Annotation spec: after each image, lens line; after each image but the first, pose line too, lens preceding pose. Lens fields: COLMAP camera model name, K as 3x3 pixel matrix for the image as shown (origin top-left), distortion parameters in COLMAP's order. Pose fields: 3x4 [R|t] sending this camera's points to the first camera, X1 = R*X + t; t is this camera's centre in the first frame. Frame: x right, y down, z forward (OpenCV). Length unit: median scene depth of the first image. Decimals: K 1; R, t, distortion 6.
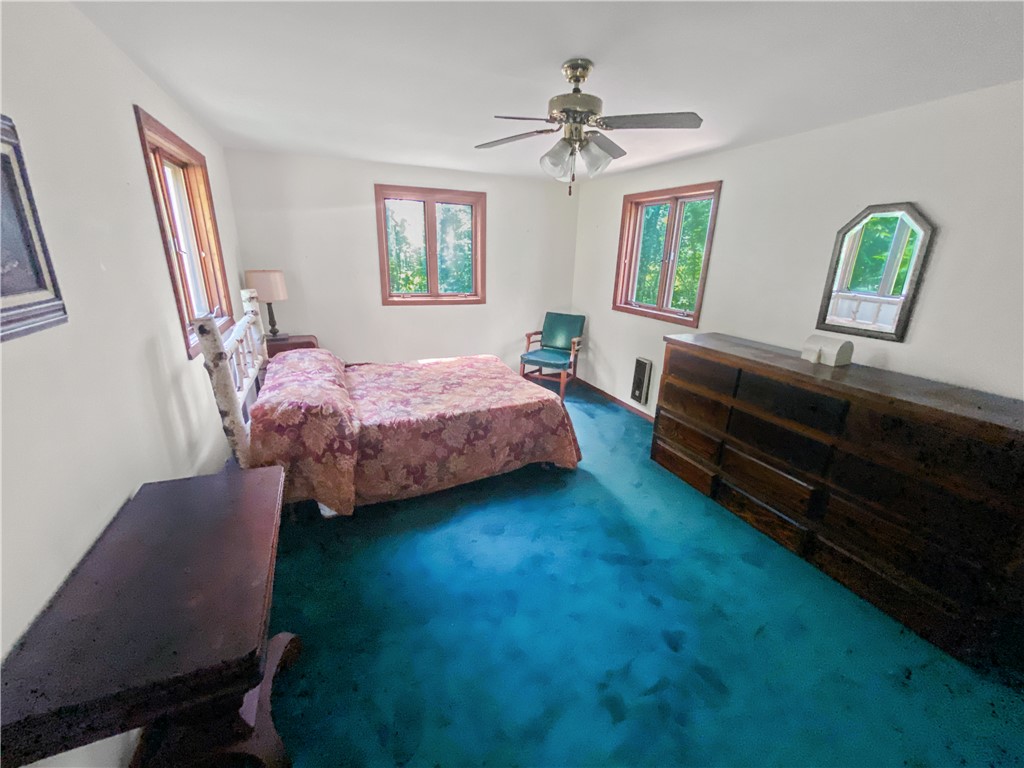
lens RADIAL K [[402.5, 0, 508.6], [0, 402.5, 378.1], [0, 0, 1]] dist [0.017562, -0.016992]
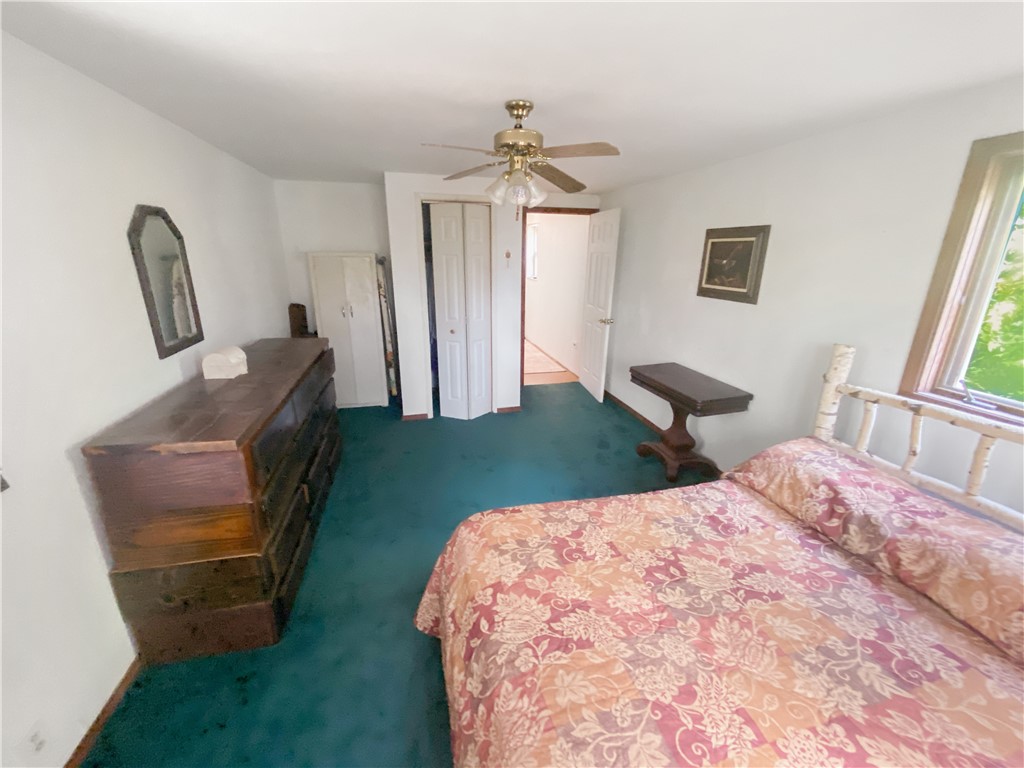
lens RADIAL K [[402.5, 0, 508.6], [0, 402.5, 378.1], [0, 0, 1]] dist [0.017562, -0.016992]
pose [[-0.982447, -0.089484, 0.163678, -0.015873], [0.021056, 0.818630, 0.573936, -0.459251], [-0.185350, 0.567308, -0.802376, 1.328703]]
